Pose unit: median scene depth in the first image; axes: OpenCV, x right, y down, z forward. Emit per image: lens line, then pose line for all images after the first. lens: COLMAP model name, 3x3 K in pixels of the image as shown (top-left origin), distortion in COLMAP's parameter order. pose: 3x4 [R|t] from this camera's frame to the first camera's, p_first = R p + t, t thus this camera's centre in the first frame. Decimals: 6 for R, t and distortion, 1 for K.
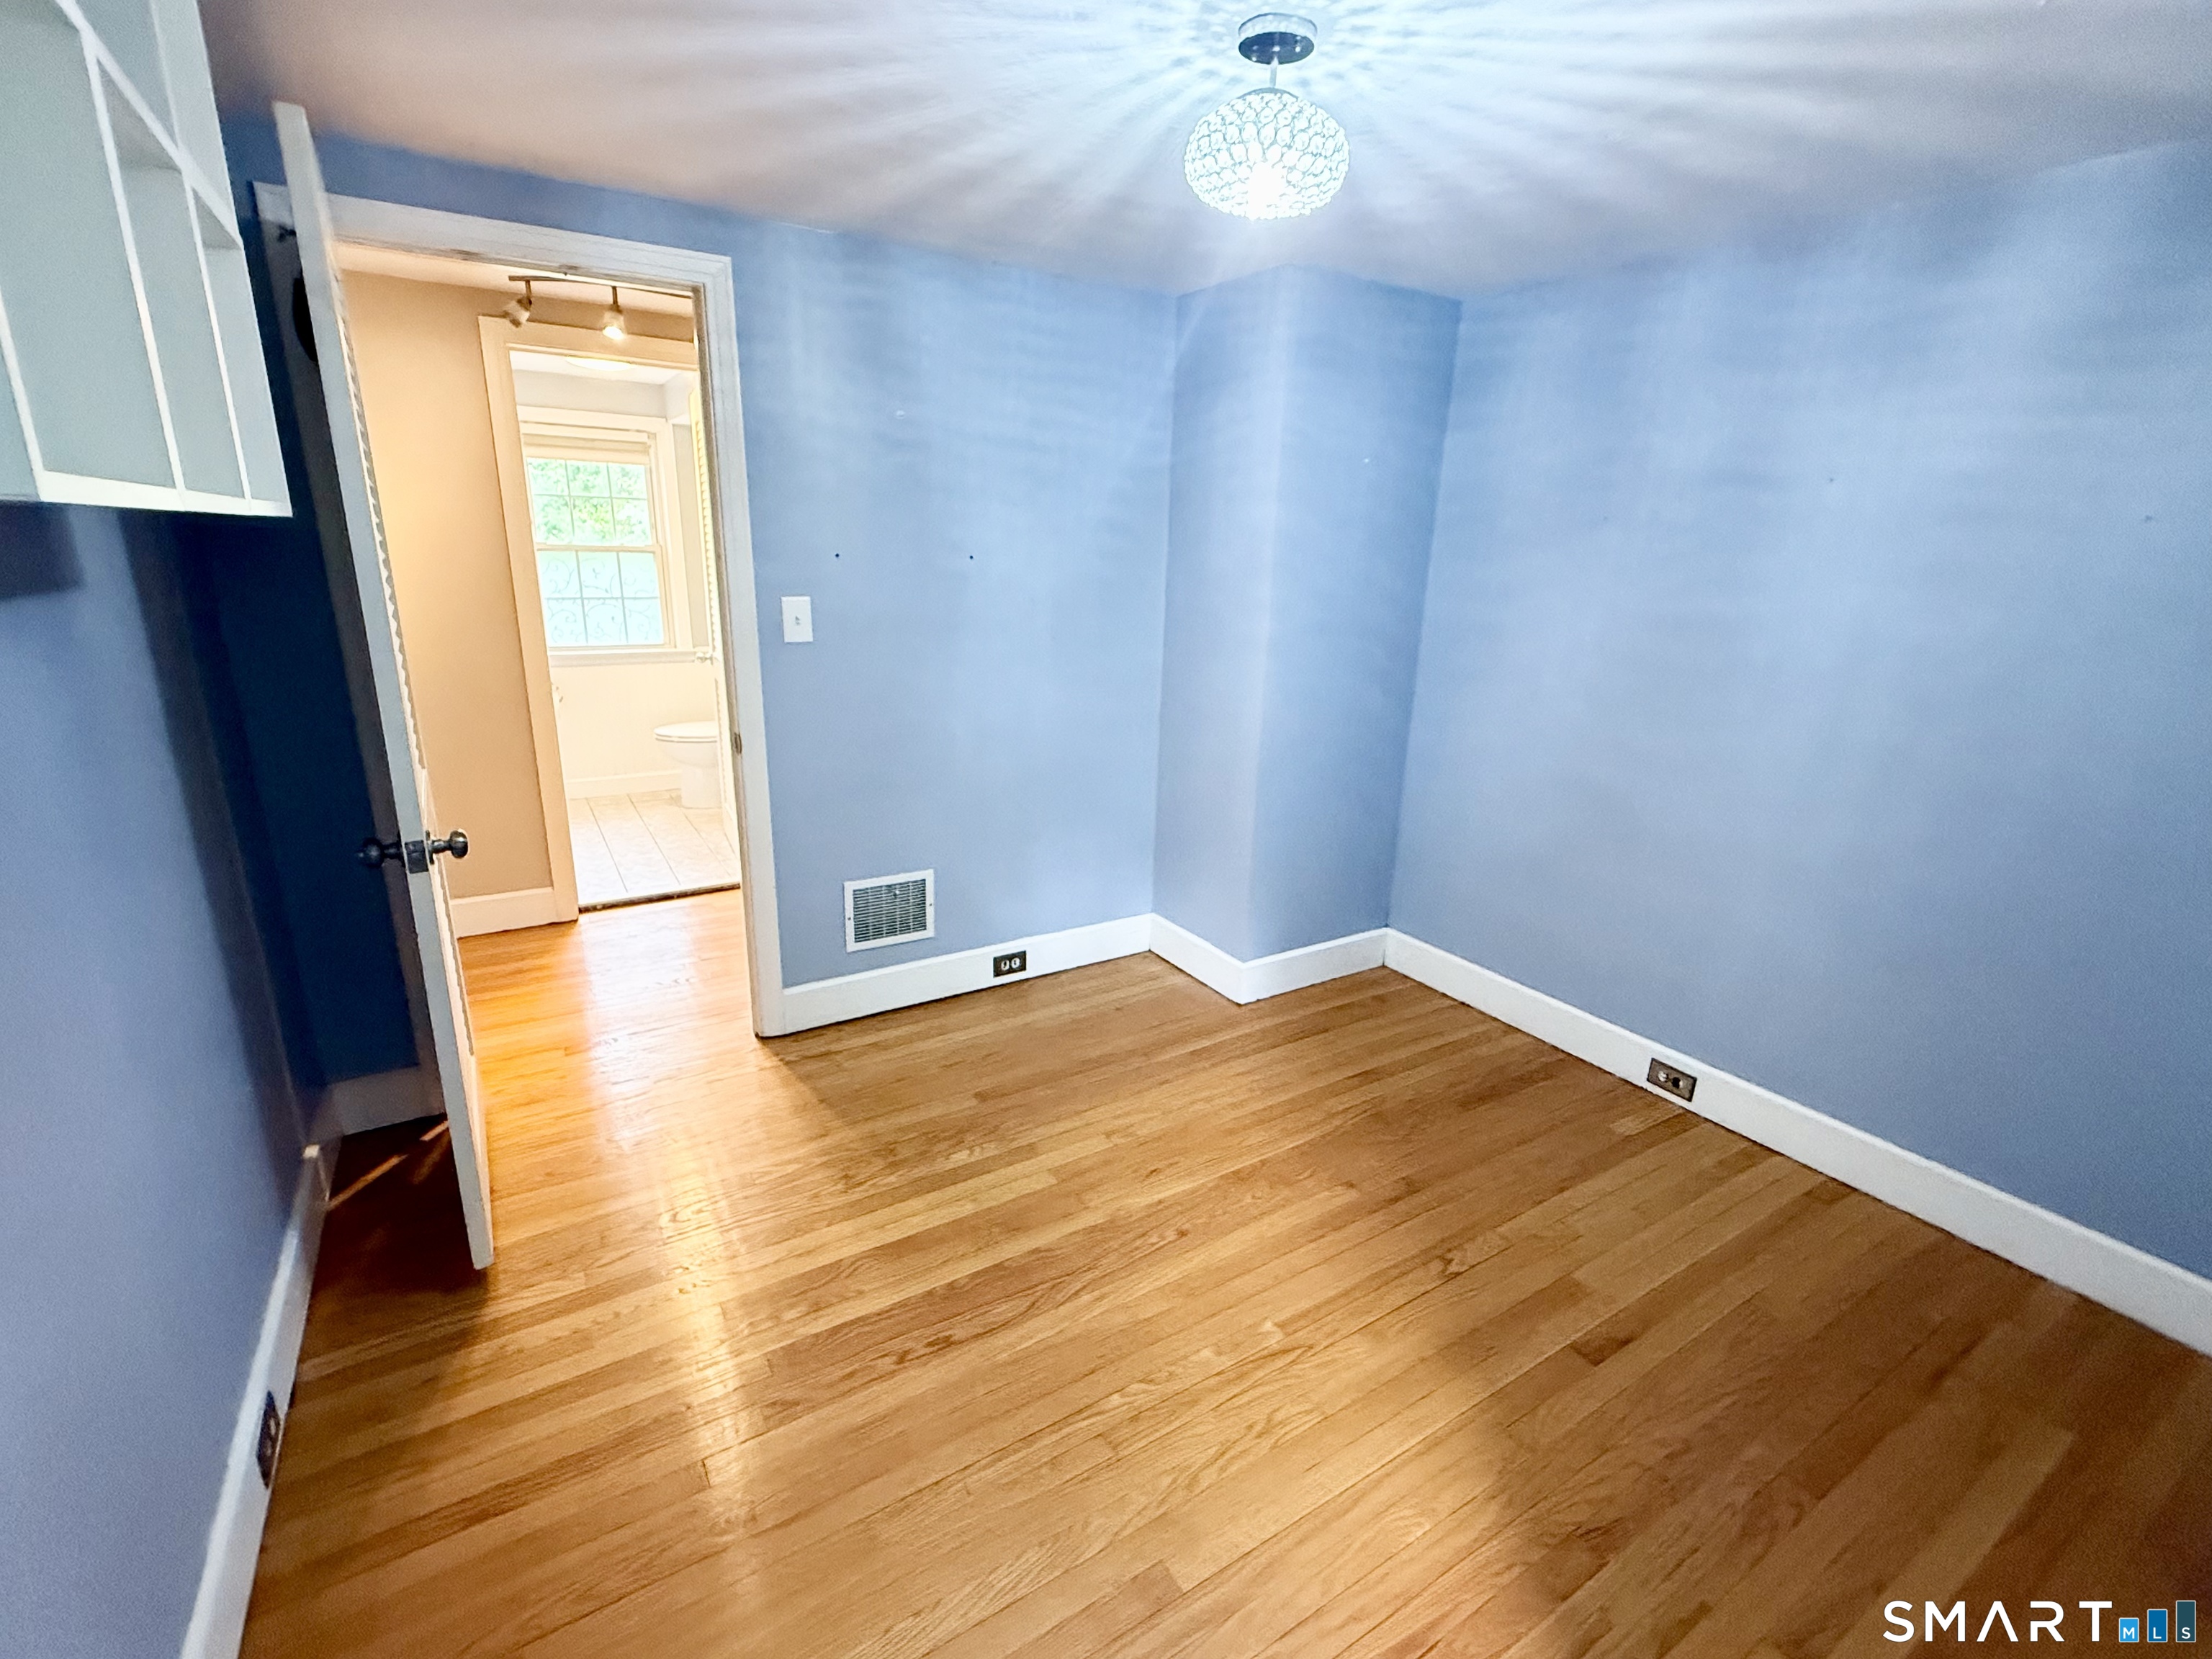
lens RADIAL K [[986.9, 0, 1111.3], [0, 986.9, 833.3], [0, 0, 1]] dist [0.000488, -0.000139]
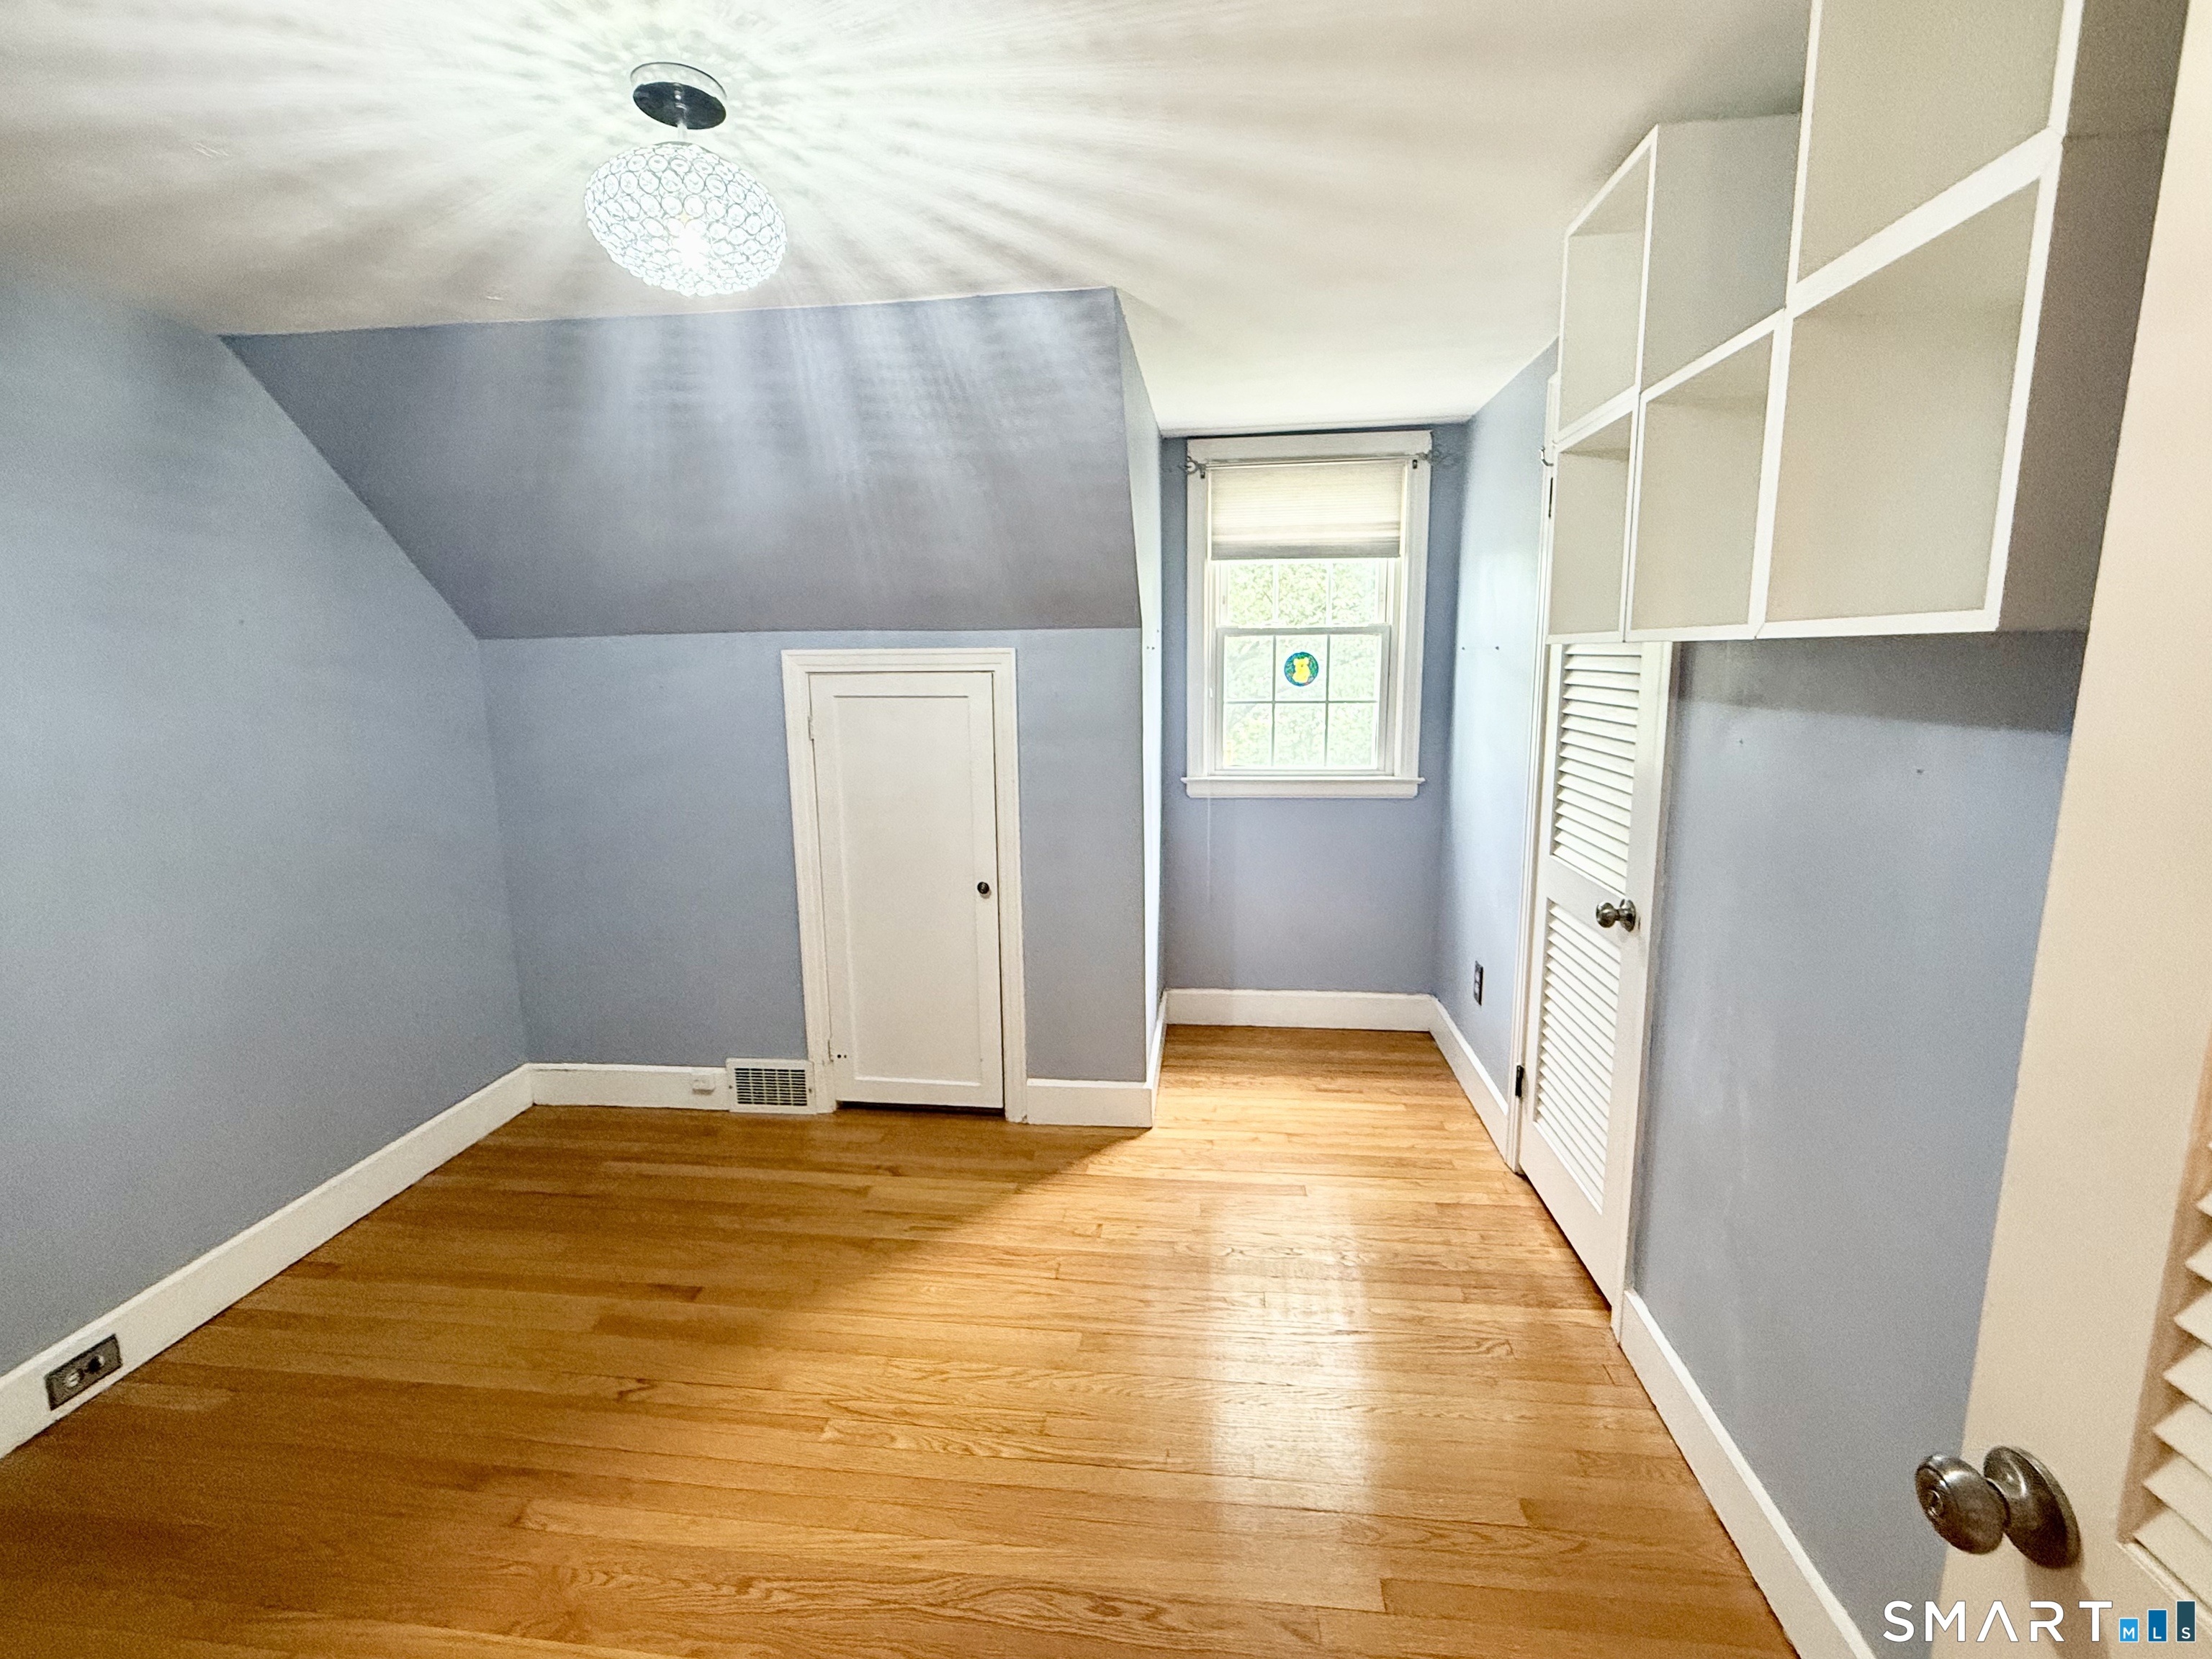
lens RADIAL K [[986.9, 0, 1101.5], [0, 986.9, 830.9], [0, 0, 1]] dist [0.000488, -0.000139]
pose [[-0.784073, -0.123149, 0.608329, -0.582962], [0.166852, 0.902217, 0.397699, -0.387258], [-0.597821, 0.413325, -0.686857, 1.285953]]
